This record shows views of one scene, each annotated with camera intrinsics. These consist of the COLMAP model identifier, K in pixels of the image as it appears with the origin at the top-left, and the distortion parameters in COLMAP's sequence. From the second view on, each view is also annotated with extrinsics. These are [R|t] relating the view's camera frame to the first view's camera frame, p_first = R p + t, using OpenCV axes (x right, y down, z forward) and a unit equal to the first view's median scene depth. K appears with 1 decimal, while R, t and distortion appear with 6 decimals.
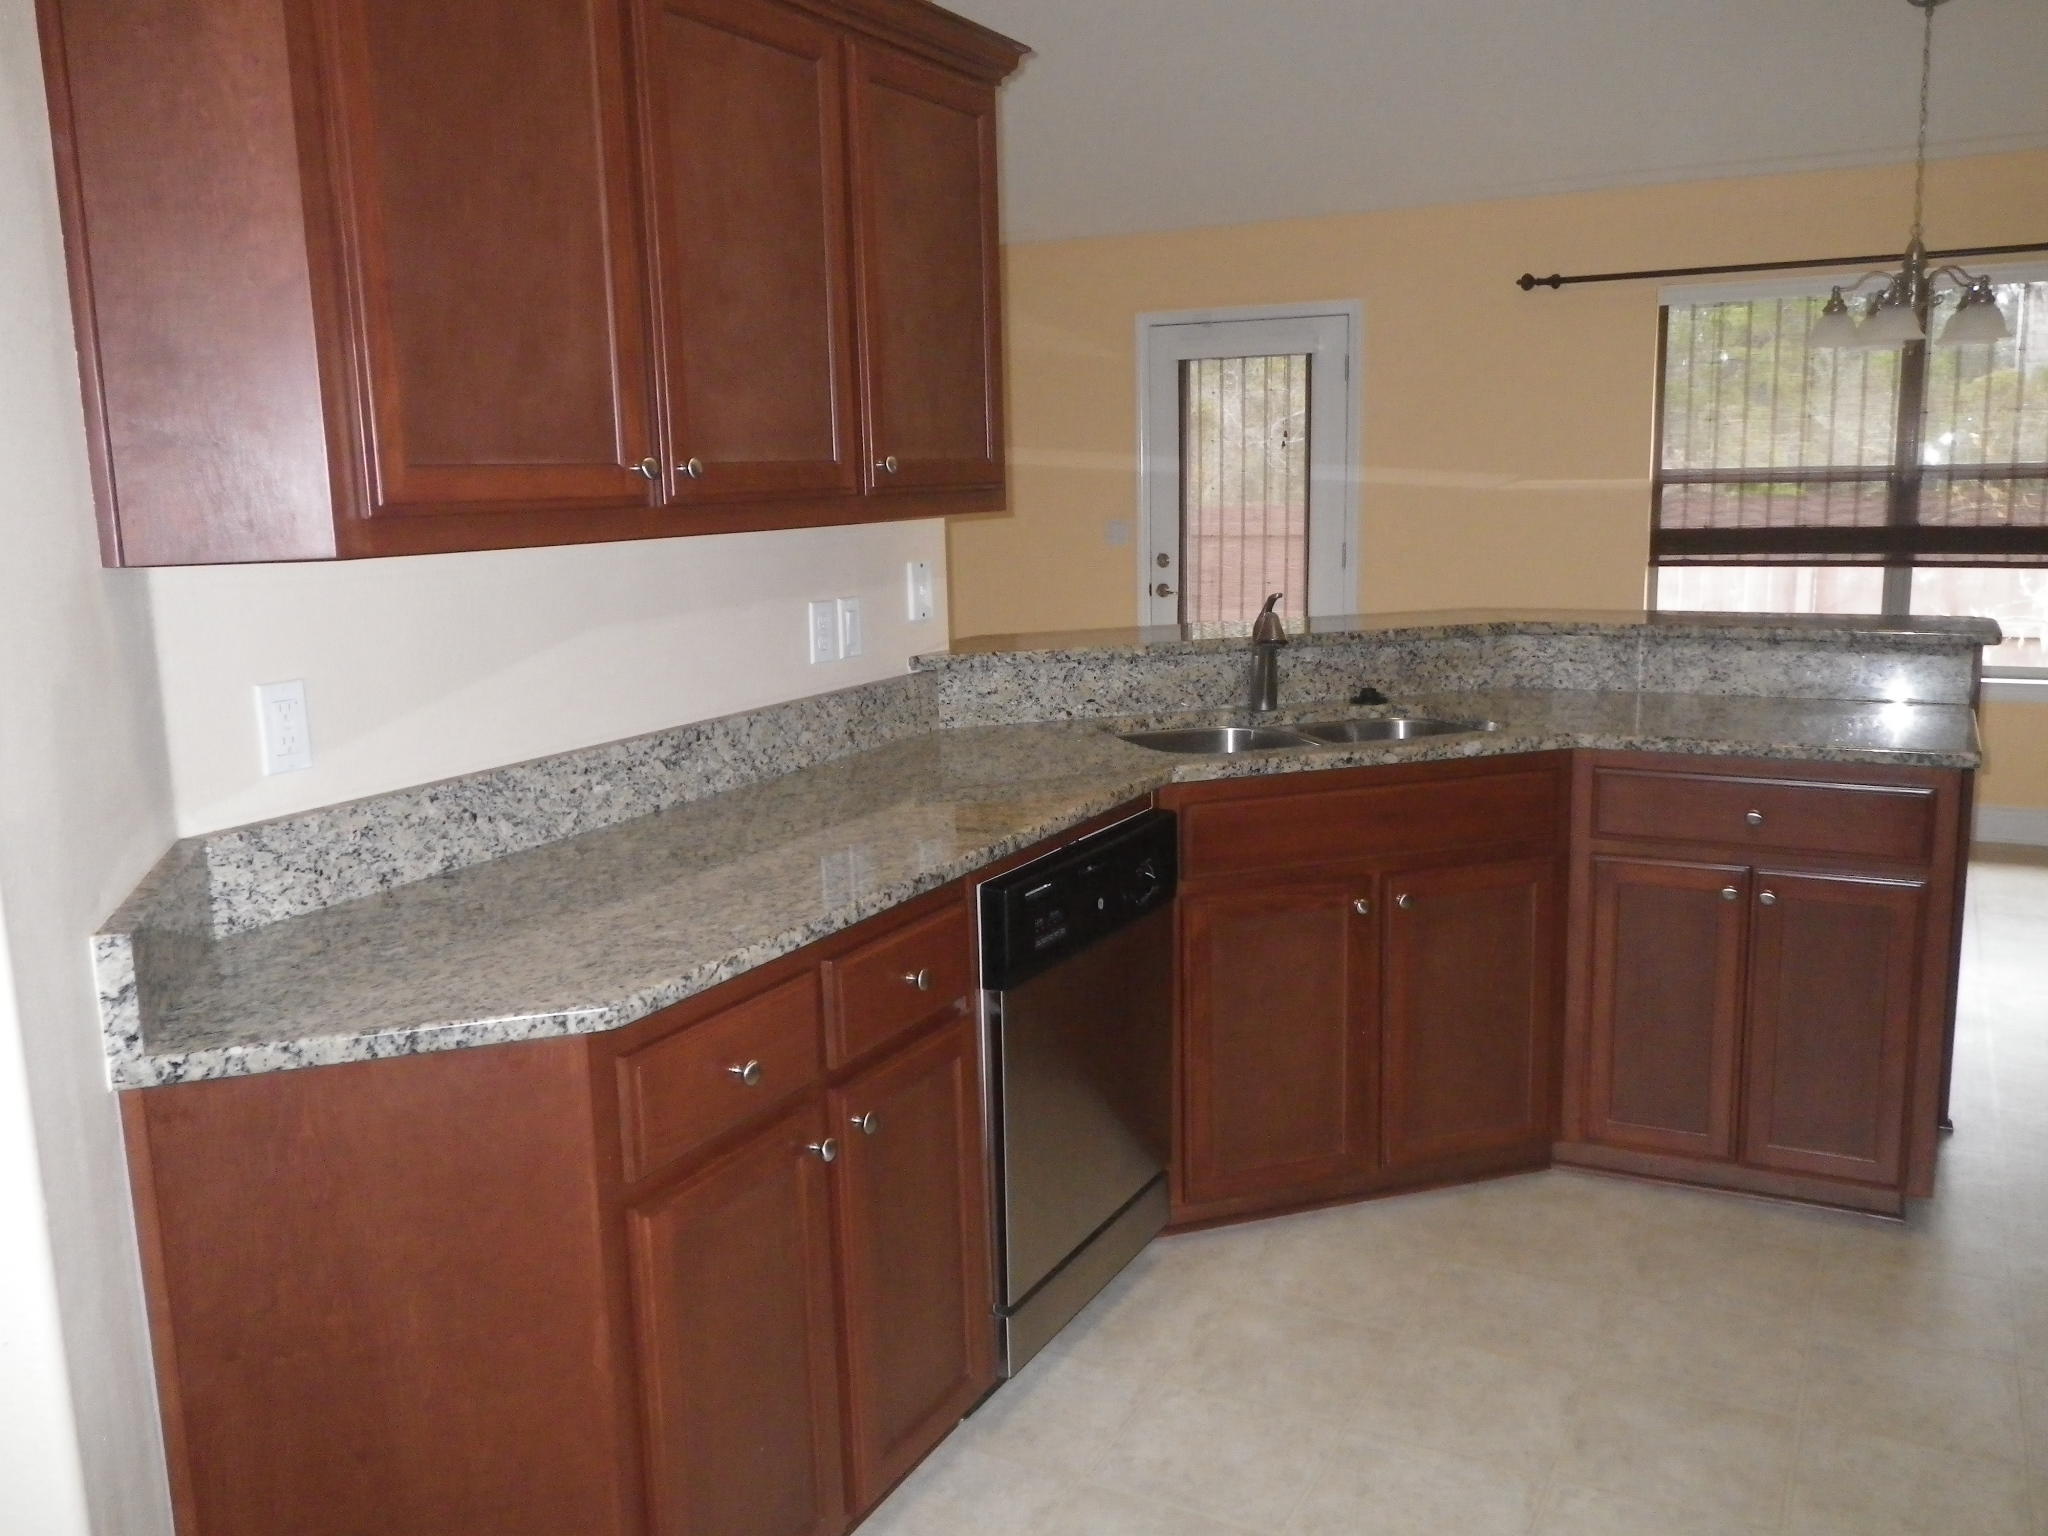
lens RADIAL K [[1685.3, 0, 1034.9], [0, 1685.3, 768.7], [0, 0, 1]] dist [-0.005778, 0.003773]
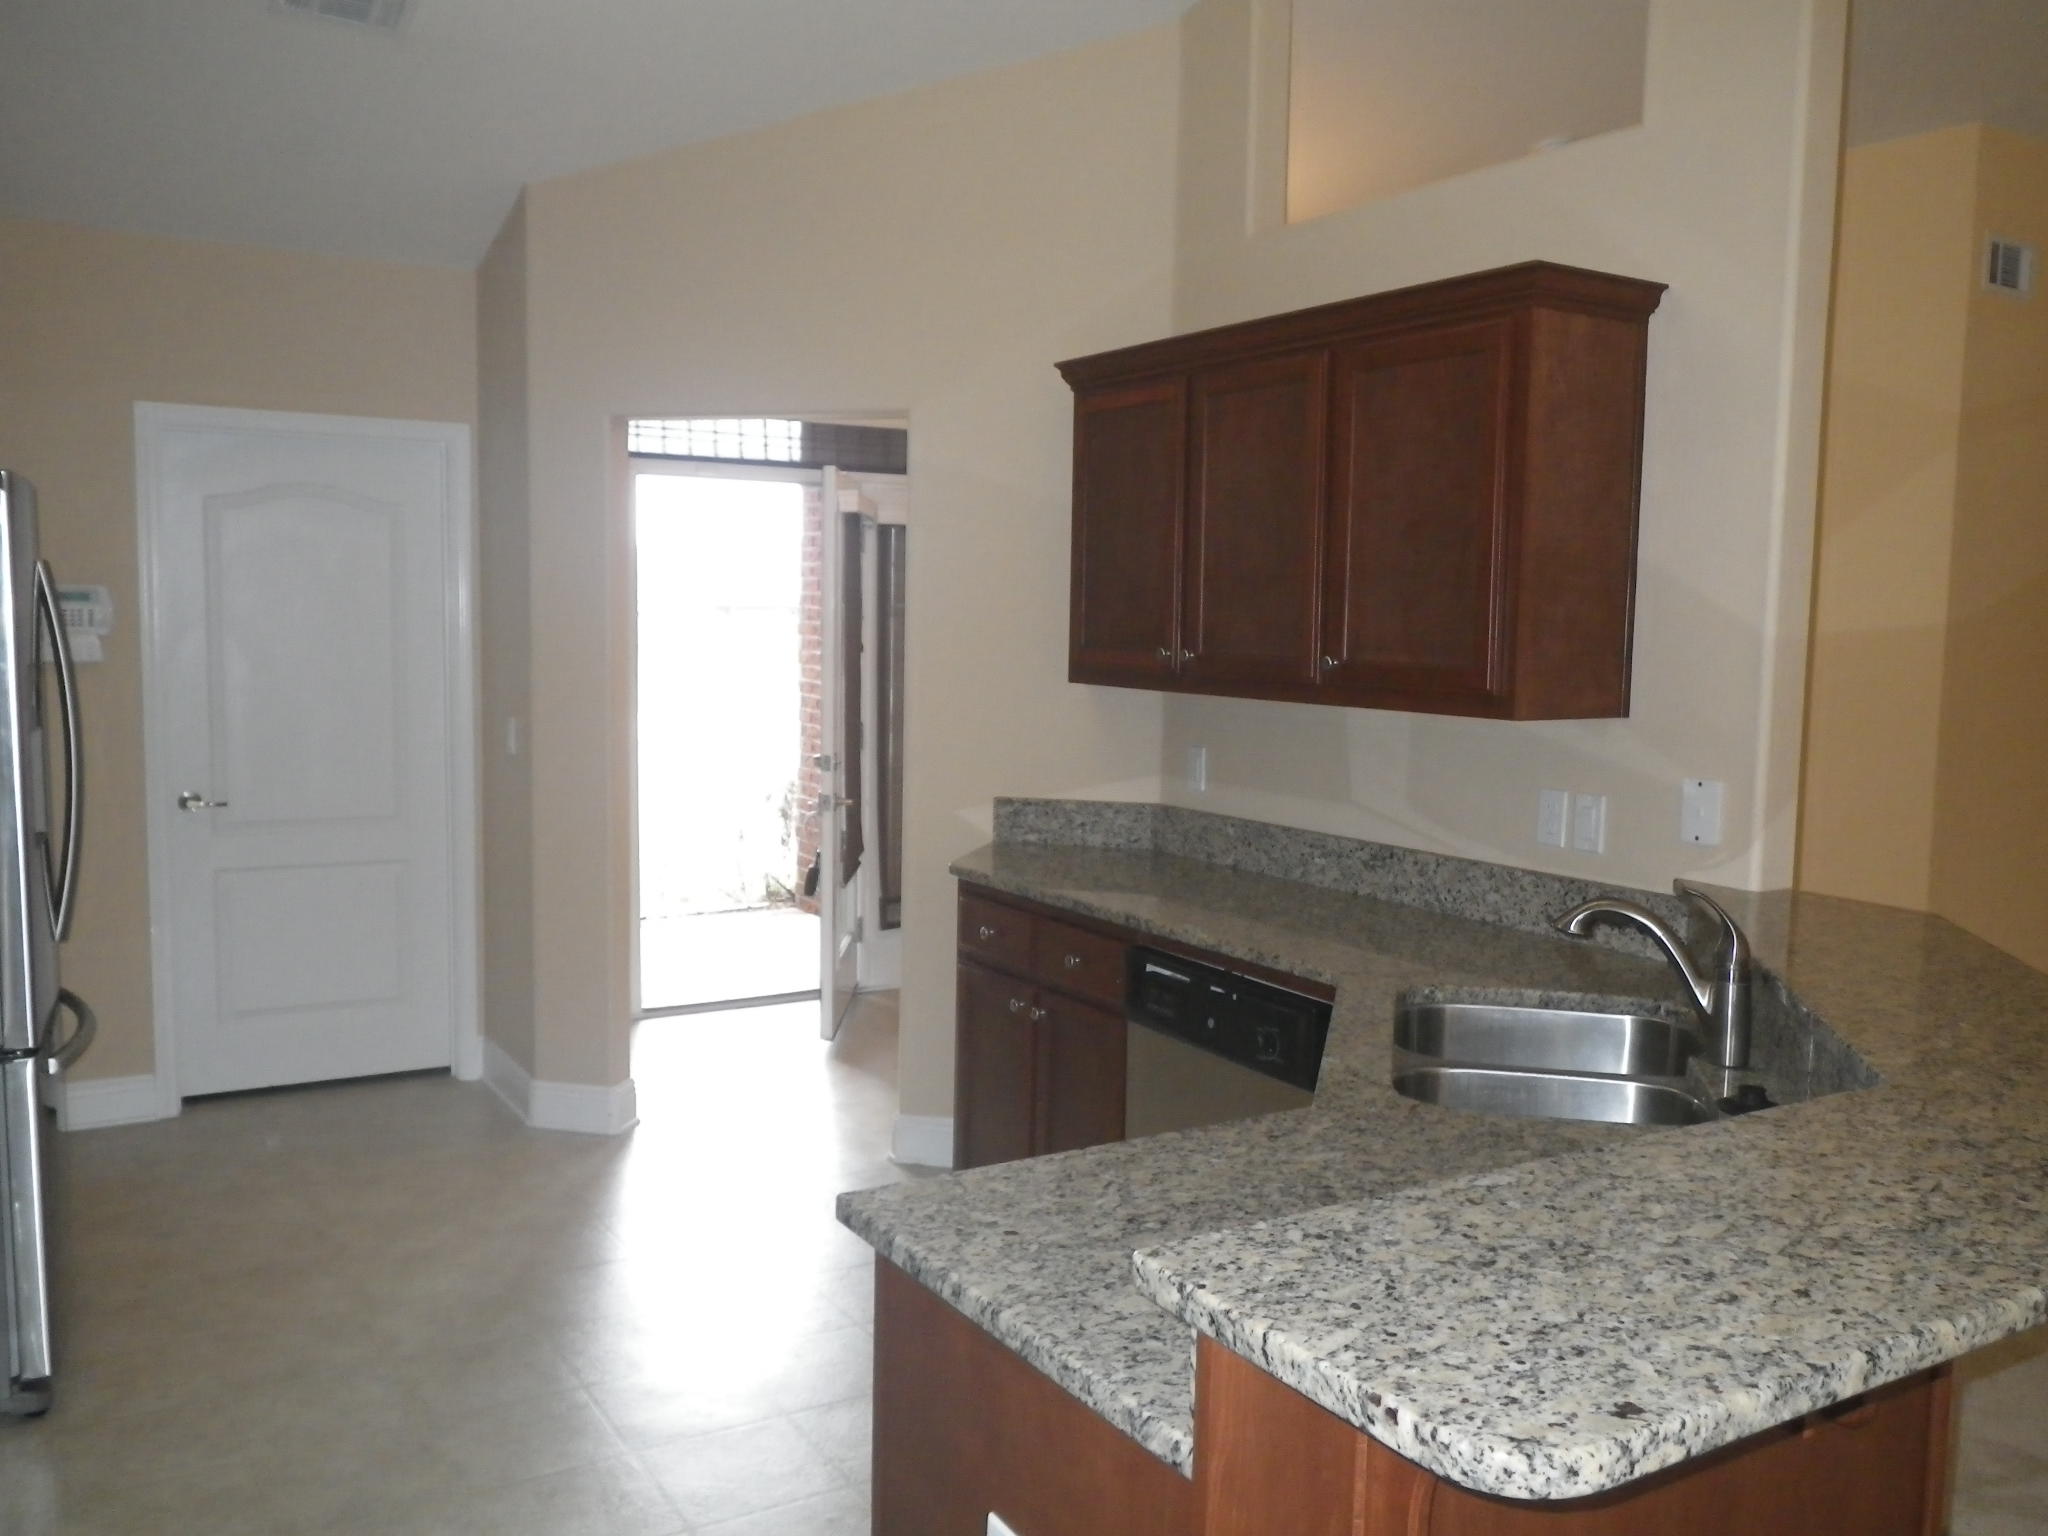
lens RADIAL K [[1685.3, 0, 1034.9], [0, 1685.3, 768.7], [0, 0, 1]] dist [-0.005778, 0.003773]
pose [[-0.514321, 0.095560, -0.852257, 1.125267], [-0.155576, 0.966887, 0.202300, -0.324637], [0.843368, 0.236638, -0.482424, 1.429969]]
